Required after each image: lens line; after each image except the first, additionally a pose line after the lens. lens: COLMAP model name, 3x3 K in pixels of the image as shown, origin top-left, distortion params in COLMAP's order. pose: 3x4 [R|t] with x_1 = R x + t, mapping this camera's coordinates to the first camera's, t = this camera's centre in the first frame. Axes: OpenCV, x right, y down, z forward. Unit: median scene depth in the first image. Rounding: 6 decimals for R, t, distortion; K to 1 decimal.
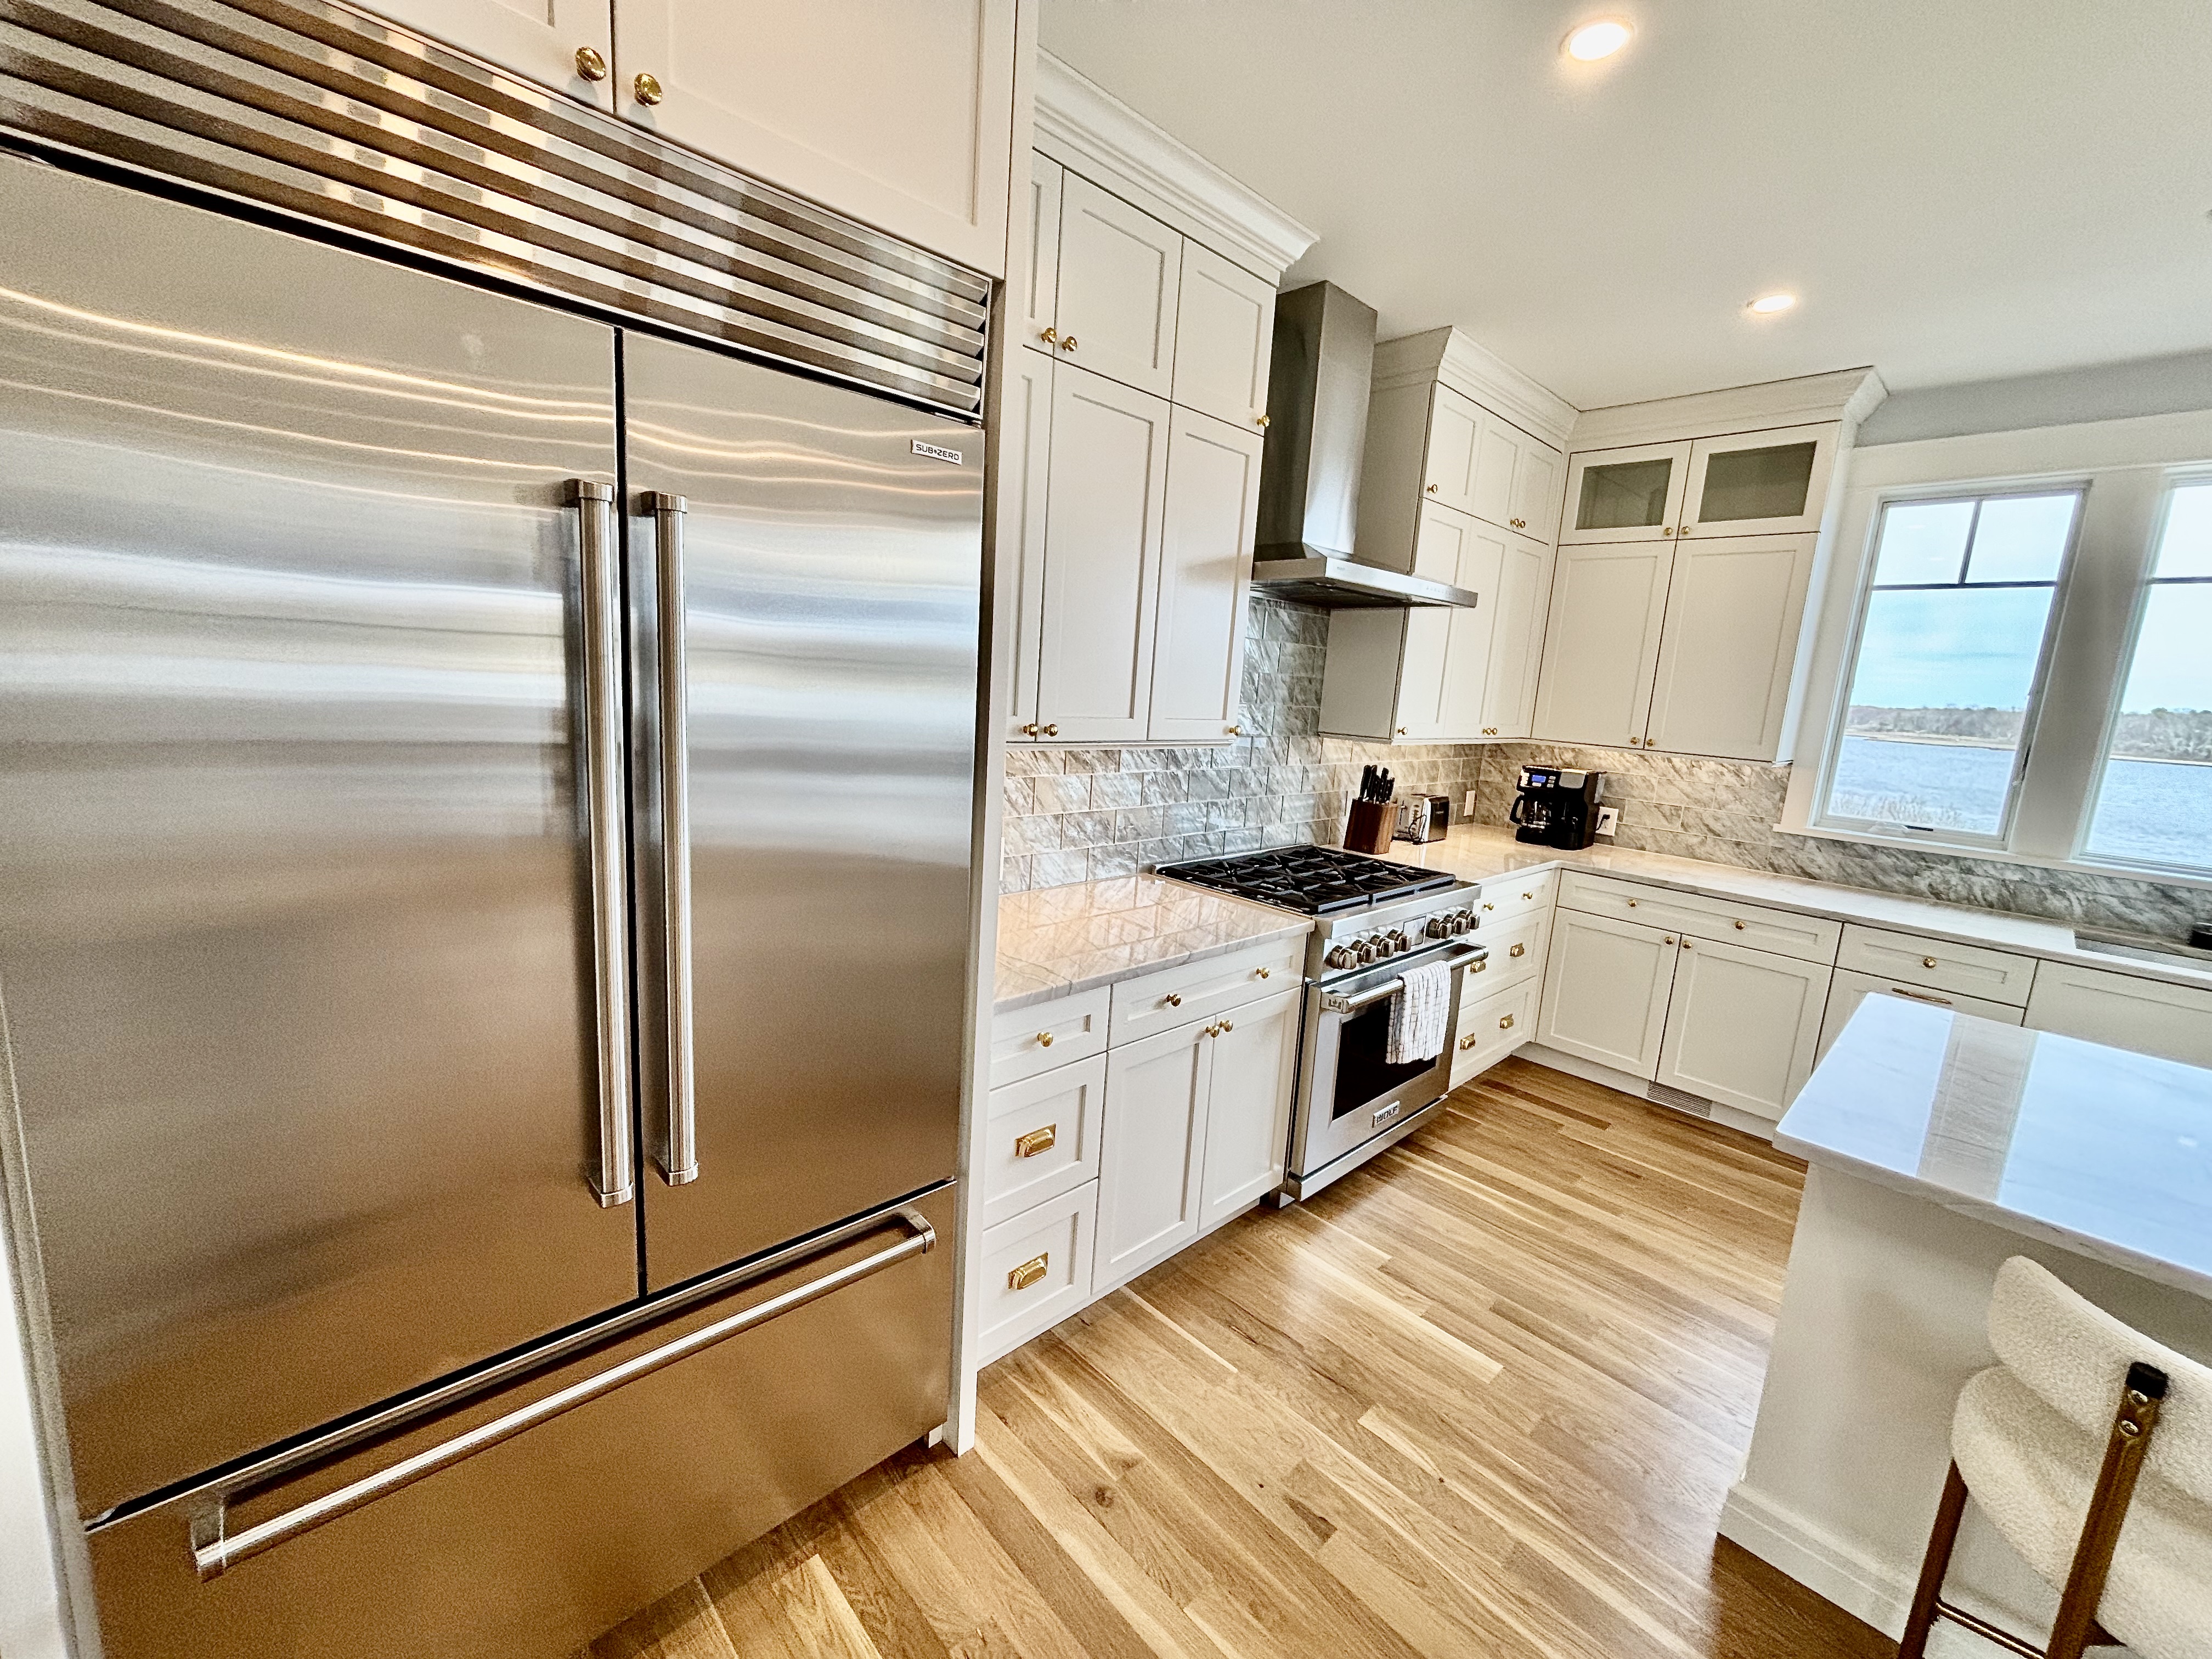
lens RADIAL K [[894.0, 0, 1100.8], [0, 894.0, 824.3], [0, 0, 1]] dist [-0.000905, 0.000715]
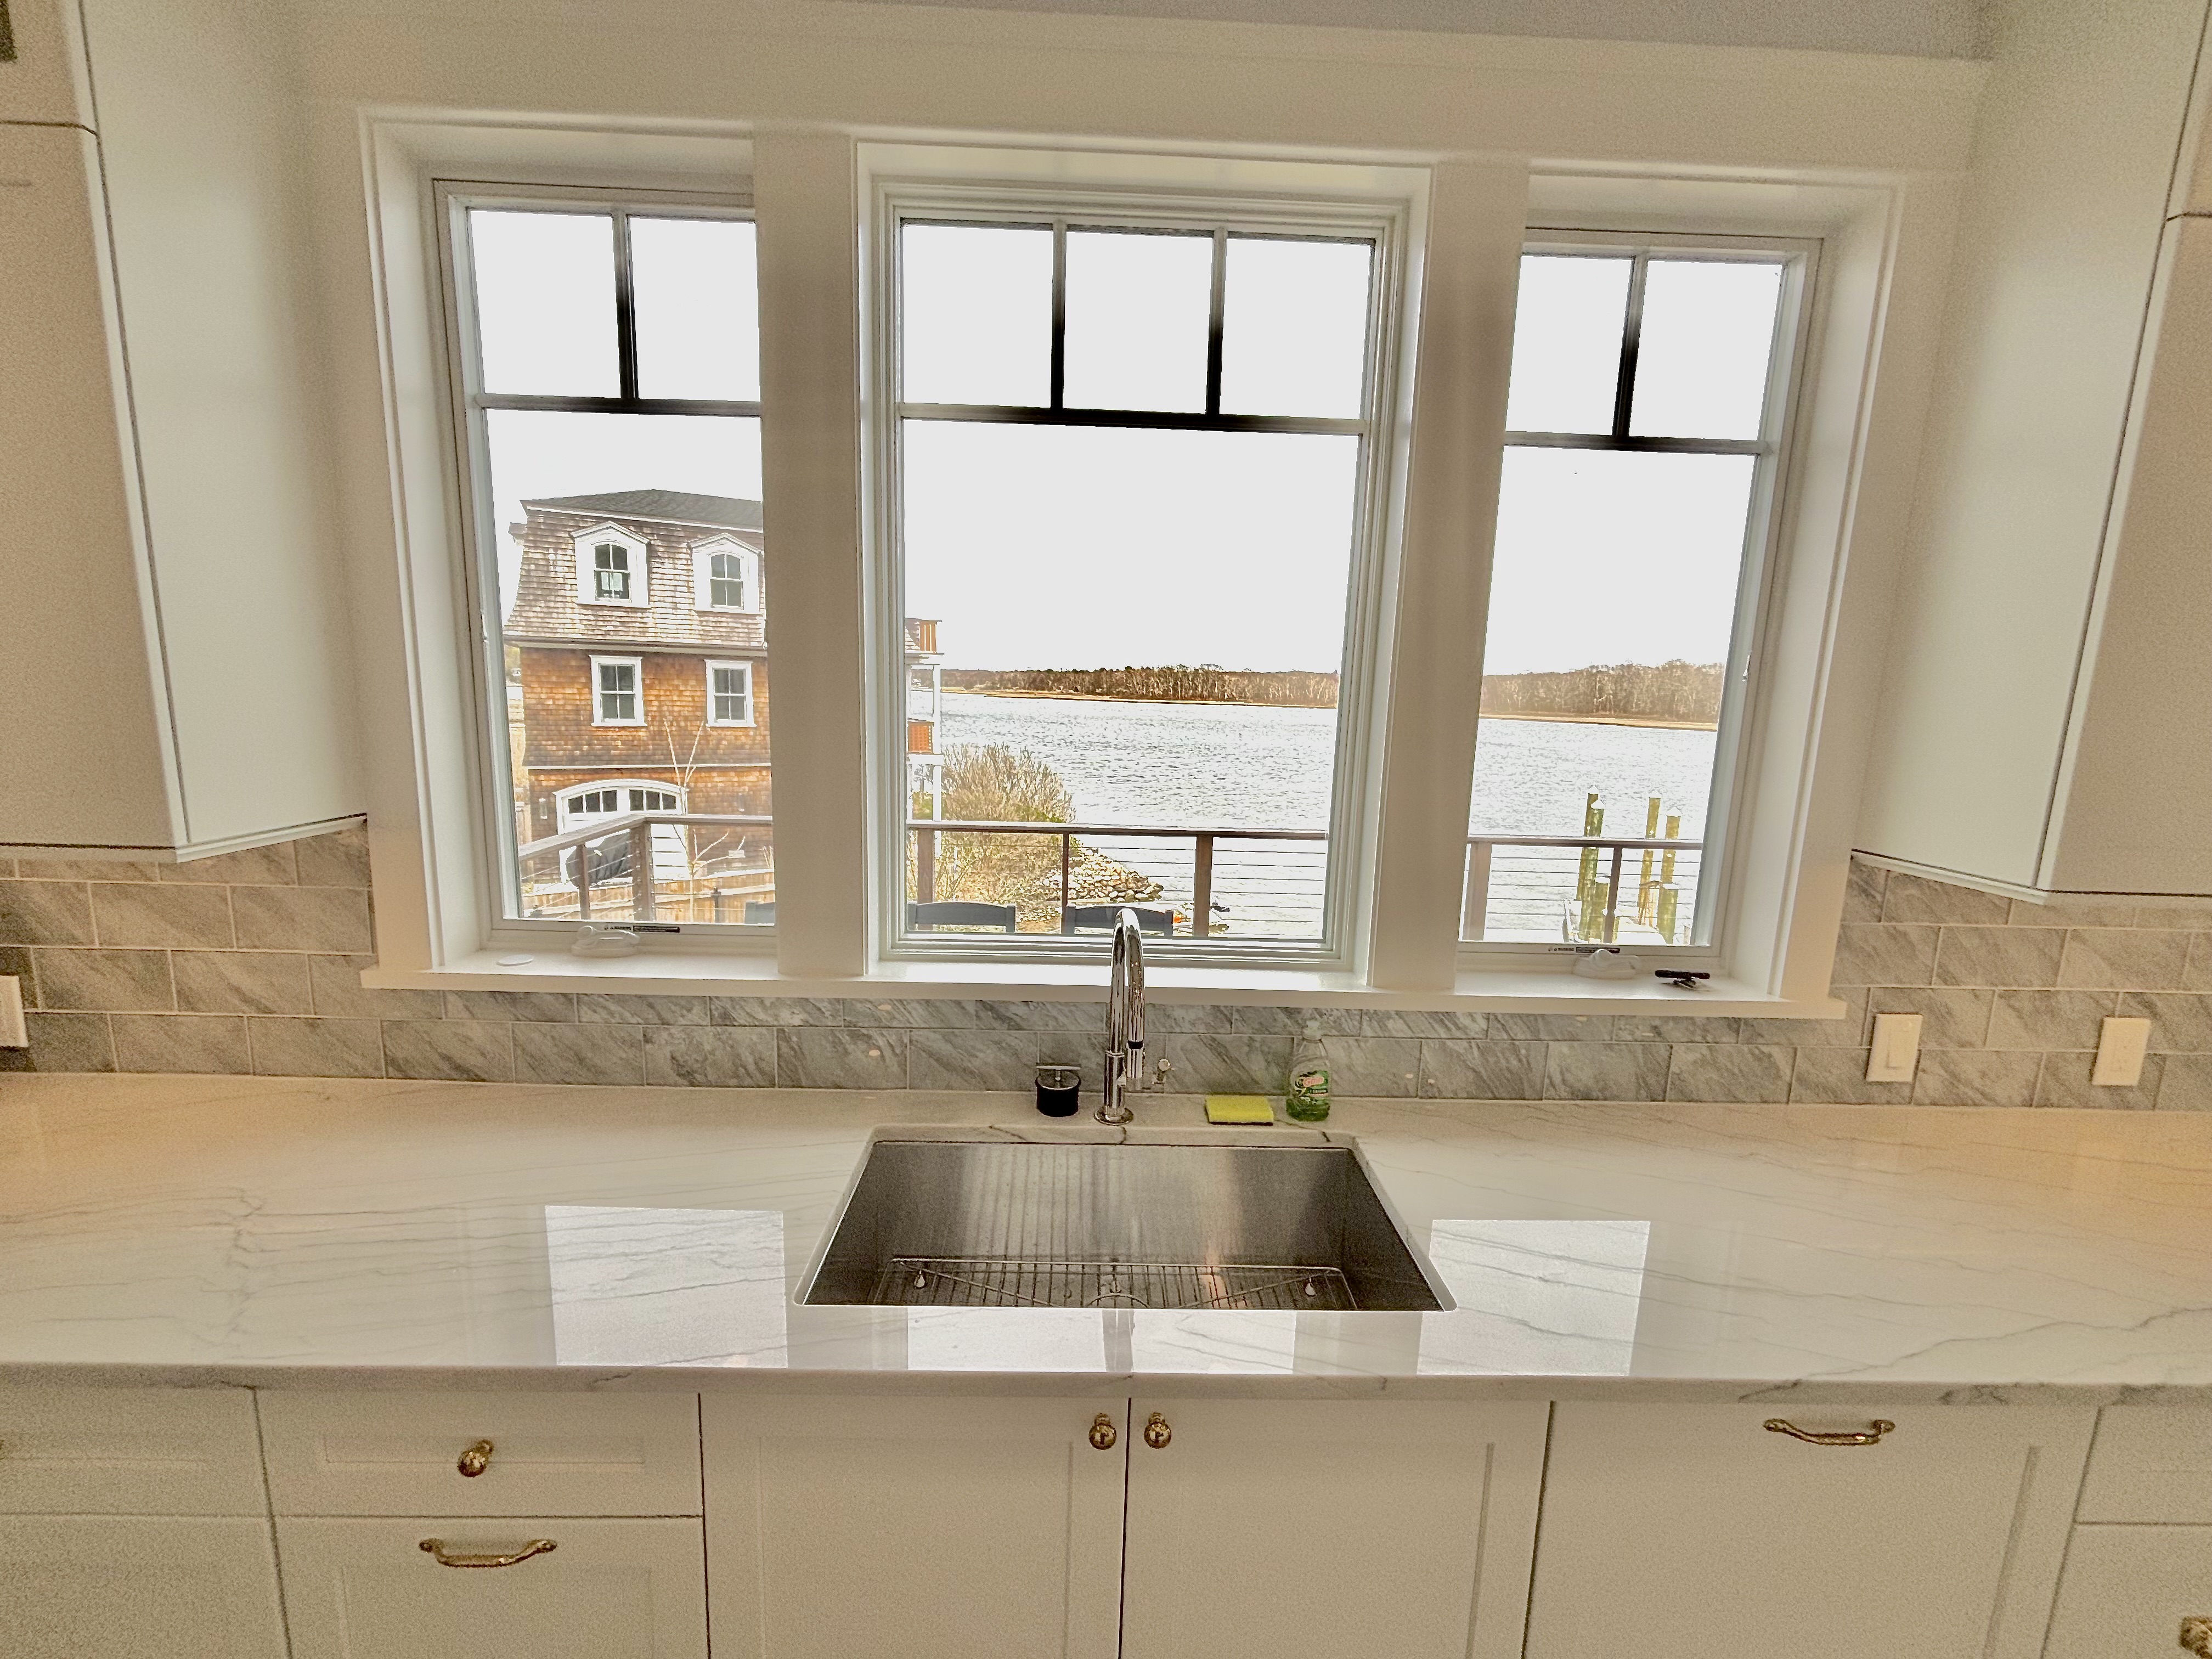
lens RADIAL K [[894.0, 0, 1100.9], [0, 894.0, 822.8], [0, 0, 1]] dist [-0.000905, 0.000715]
pose [[0.670858, -0.153492, 0.725527, 0.840174], [0.133217, 0.987374, 0.085709, -0.069225], [-0.729522, 0.039155, 0.682835, 0.571806]]
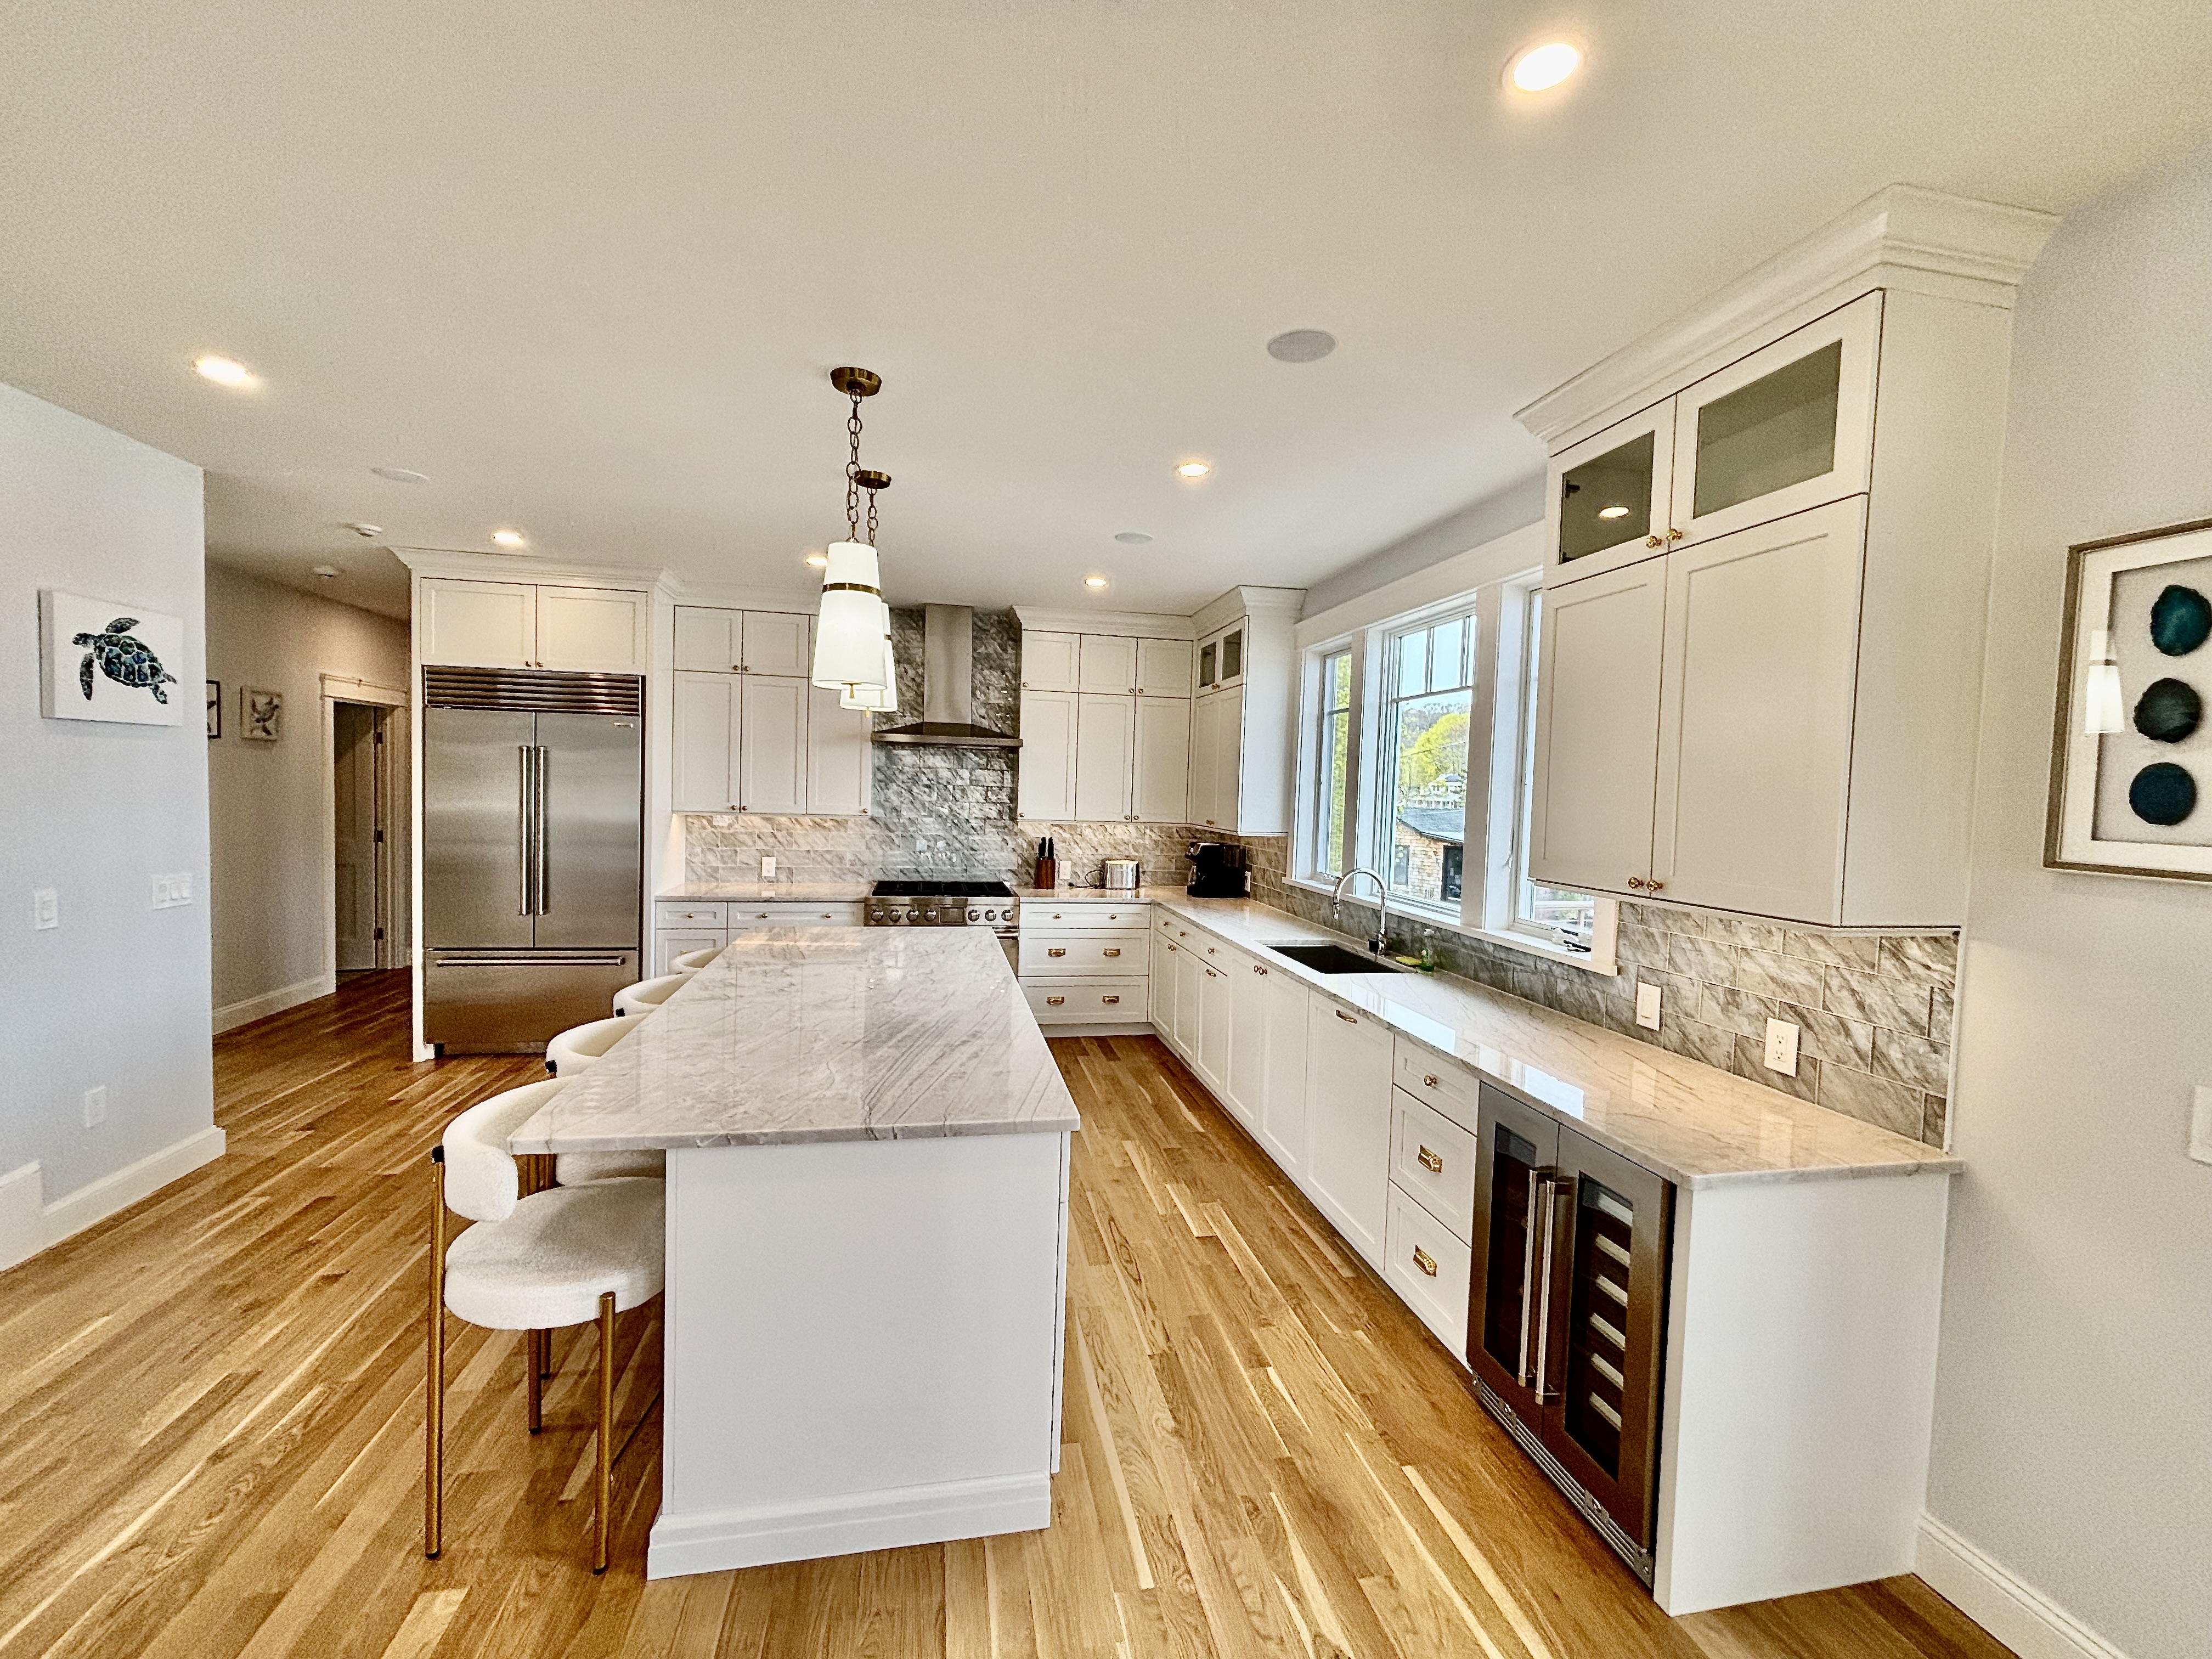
lens RADIAL K [[894.0, 0, 1095.3], [0, 894.0, 825.5], [0, 0, 1]] dist [-0.000905, 0.000715]
pose [[0.845201, -0.011308, -0.534328, 1.526003], [-0.067023, 0.989641, -0.126960, 0.142476], [0.530229, 0.143119, 0.835688, -0.431932]]
